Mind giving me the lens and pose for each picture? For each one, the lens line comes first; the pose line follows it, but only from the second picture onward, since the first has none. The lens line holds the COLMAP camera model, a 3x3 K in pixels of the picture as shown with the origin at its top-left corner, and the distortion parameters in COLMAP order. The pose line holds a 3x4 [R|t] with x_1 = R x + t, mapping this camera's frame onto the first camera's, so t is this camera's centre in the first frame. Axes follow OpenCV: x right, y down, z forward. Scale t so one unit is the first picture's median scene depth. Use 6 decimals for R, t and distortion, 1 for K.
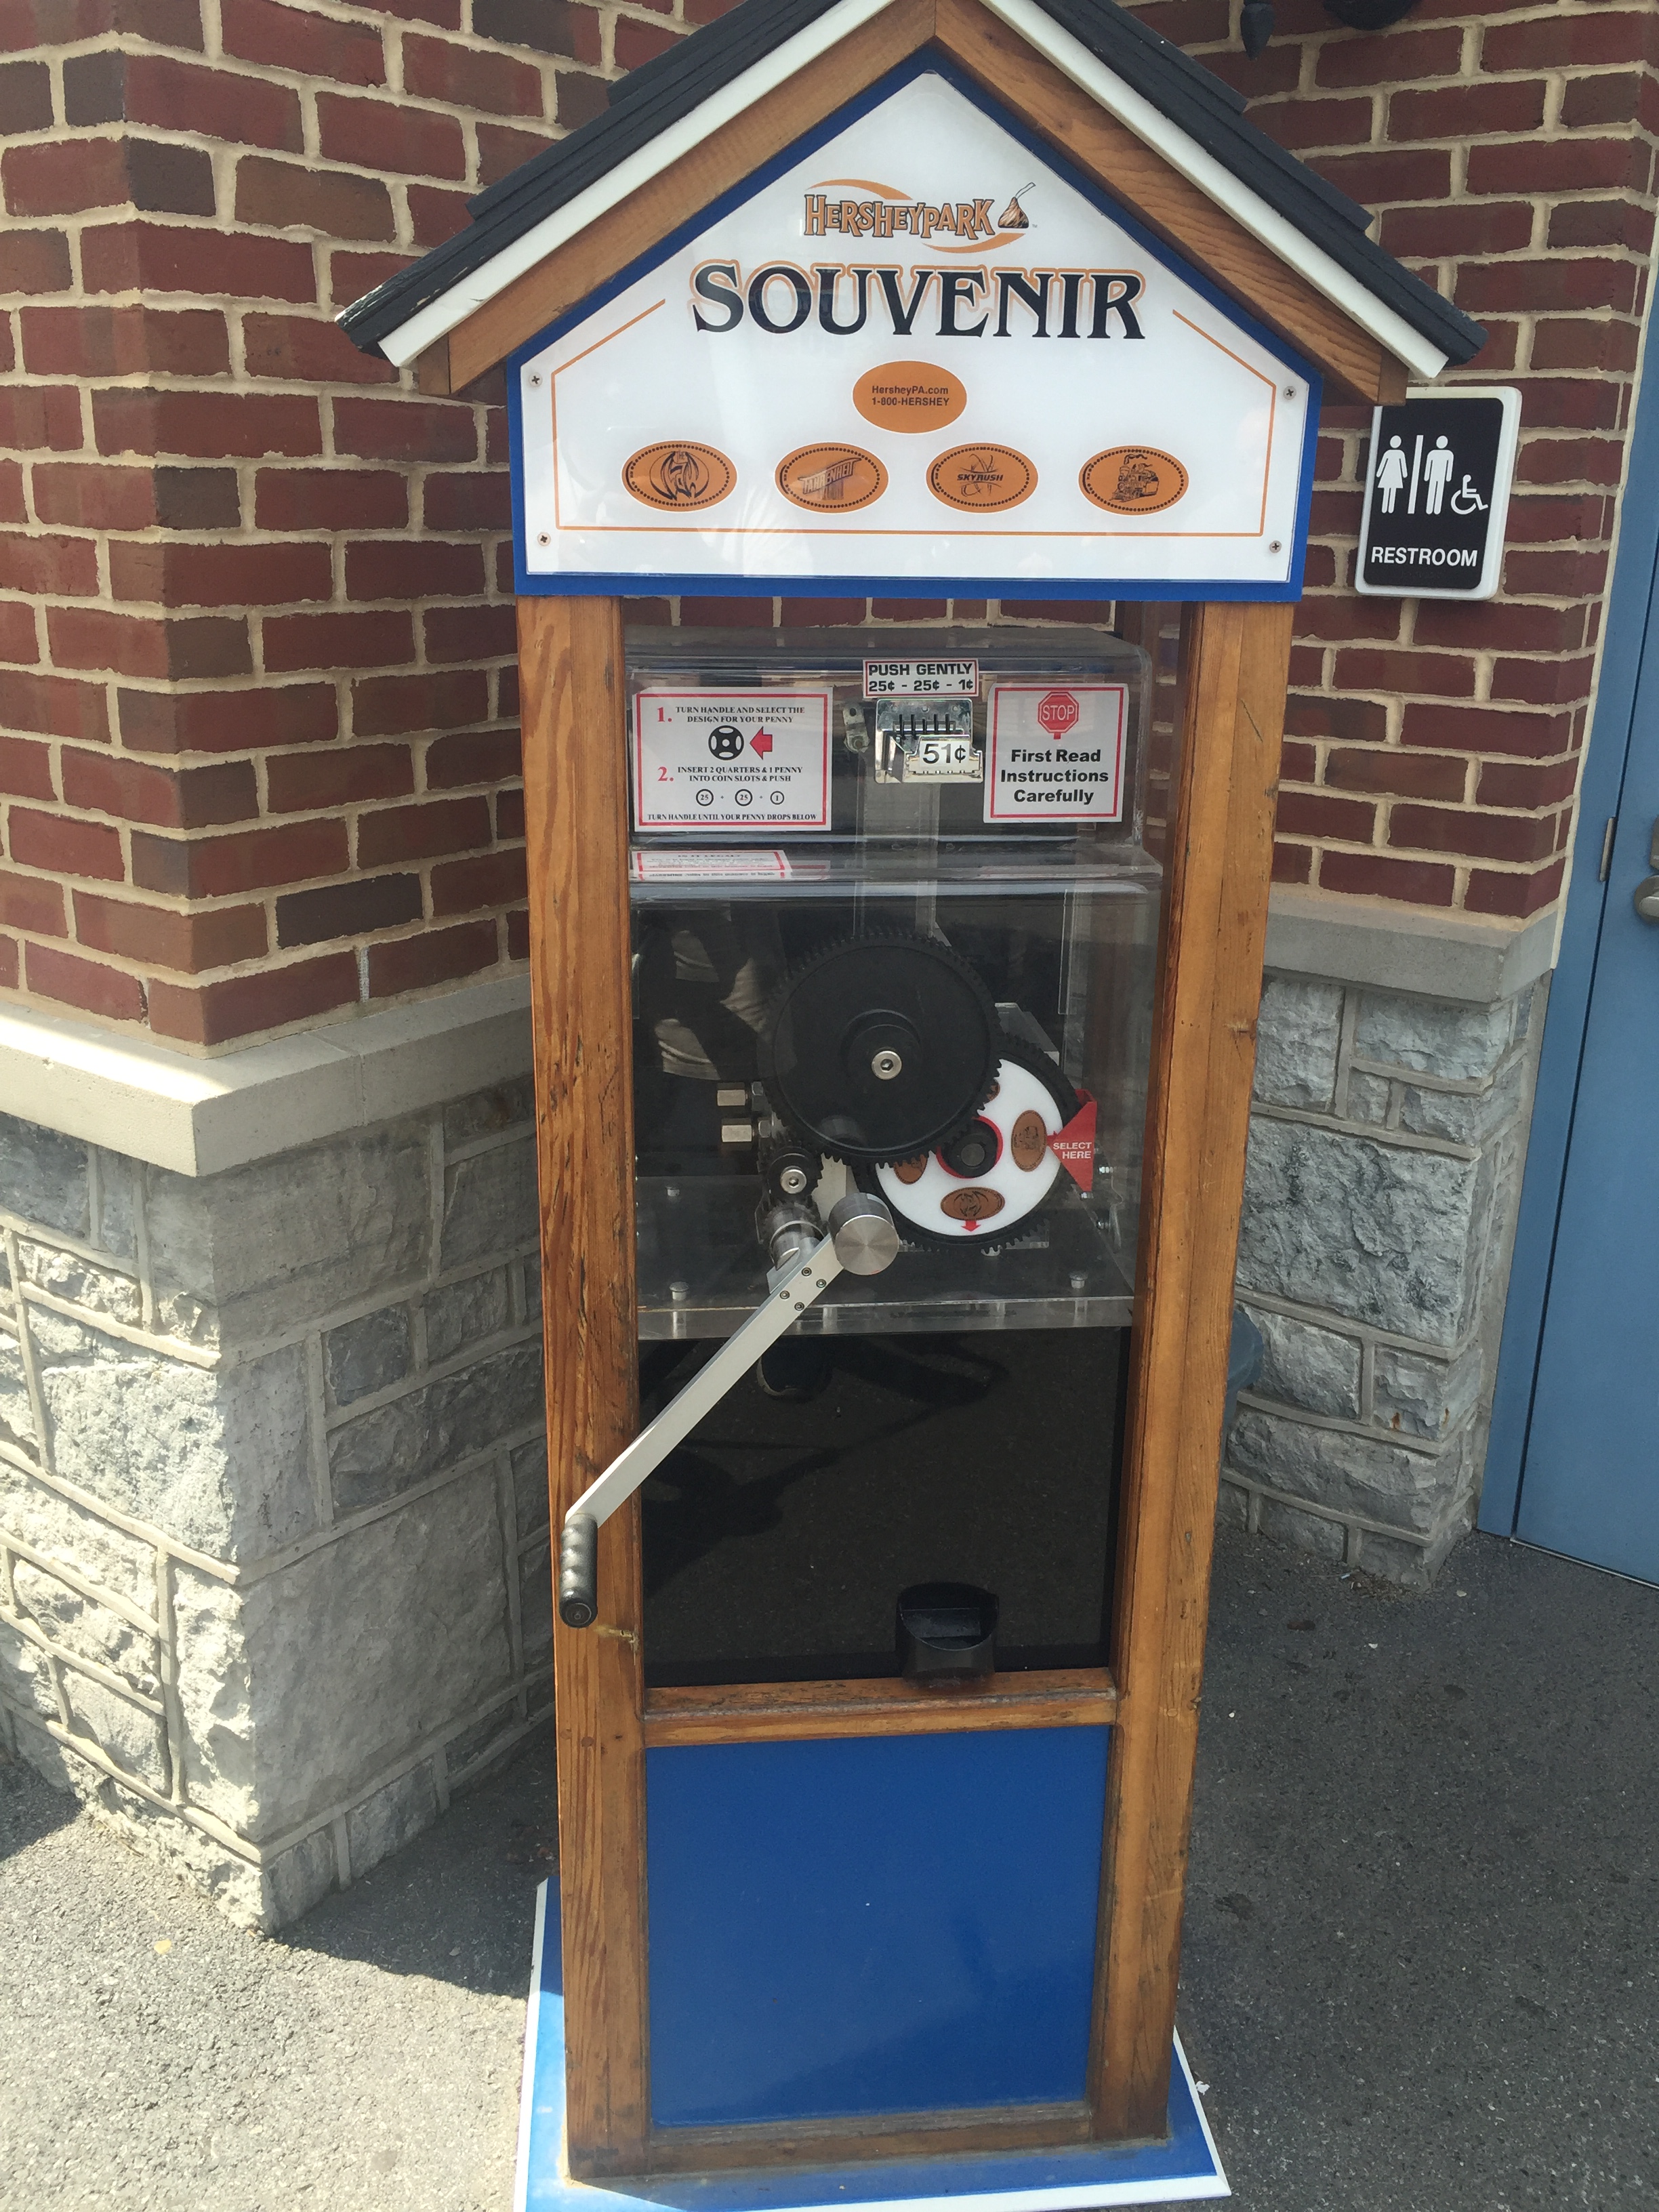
lens RADIAL K [[1941.3, 0, 822.3], [0, 1941.3, 1095.5], [0, 0, 1]] dist [0.068417, -0.030829]
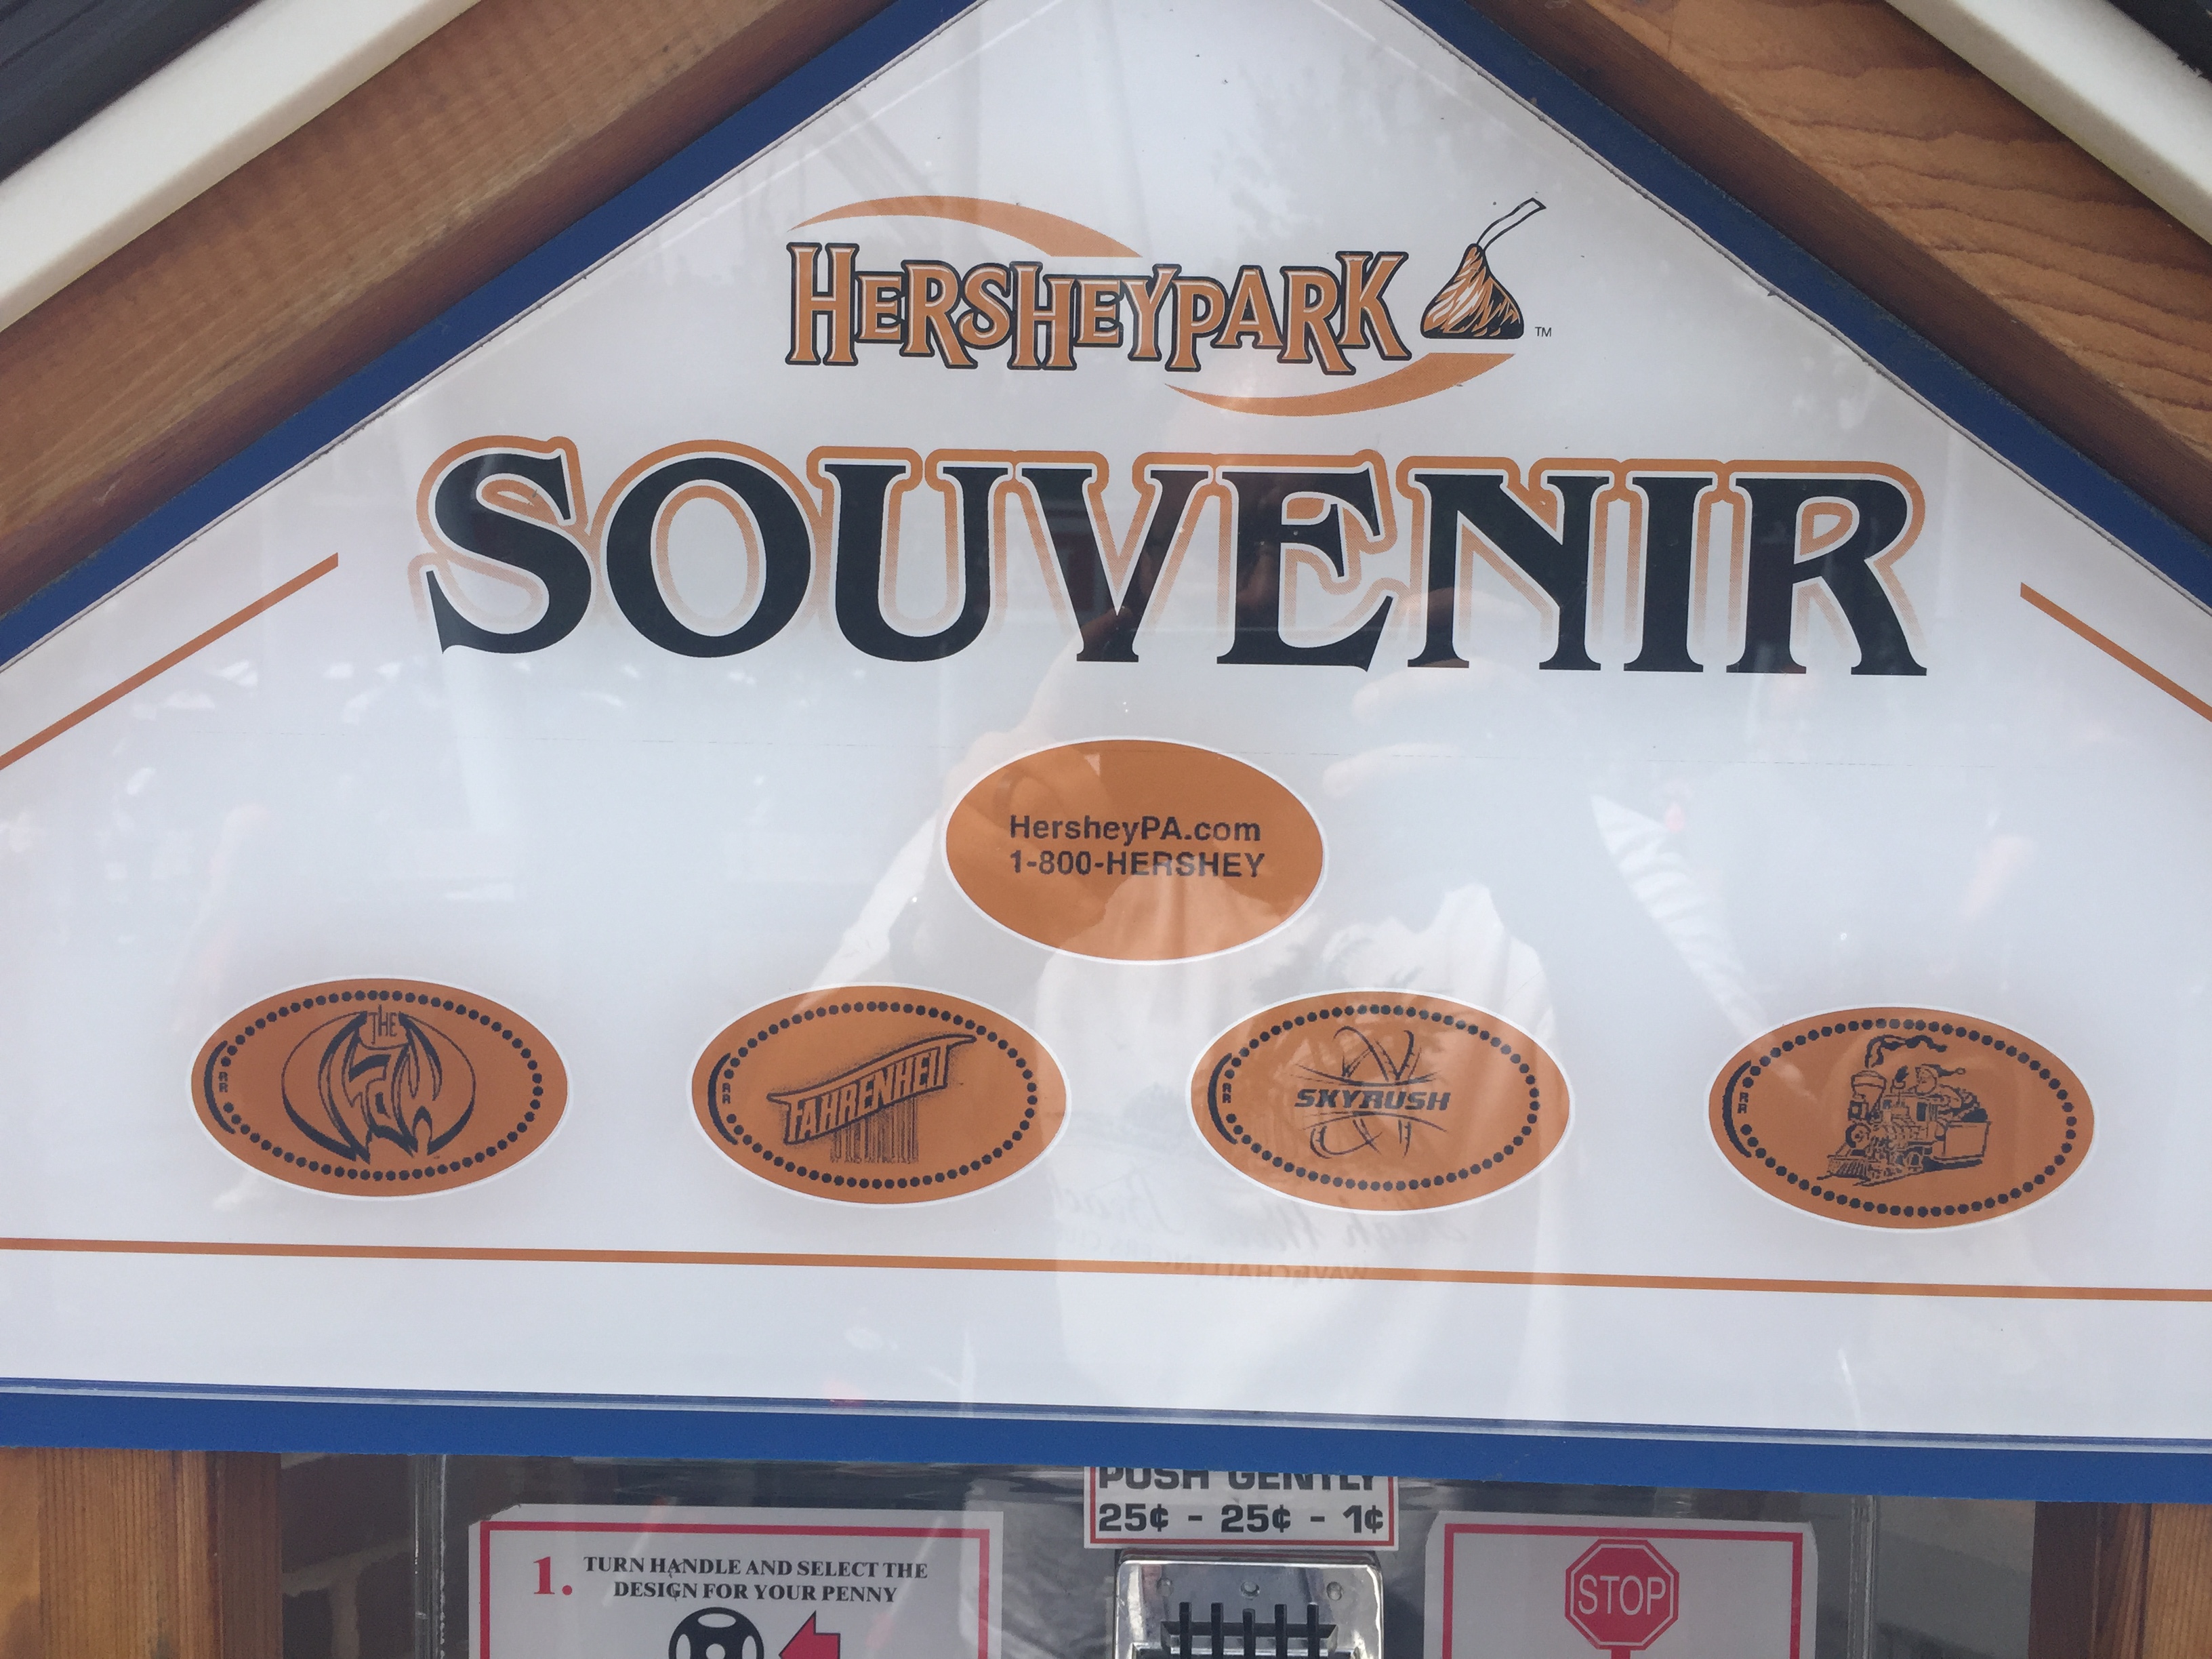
lens RADIAL K [[1941.3, 0, 1111.3], [0, 1941.3, 840.7], [0, 0, 1]] dist [0.068417, -0.030829]
pose [[0.995515, 0.010533, -0.094017, 0.070319], [-0.032624, 0.971046, -0.236654, -0.289914], [0.088802, 0.238660, 0.967034, 0.715297]]
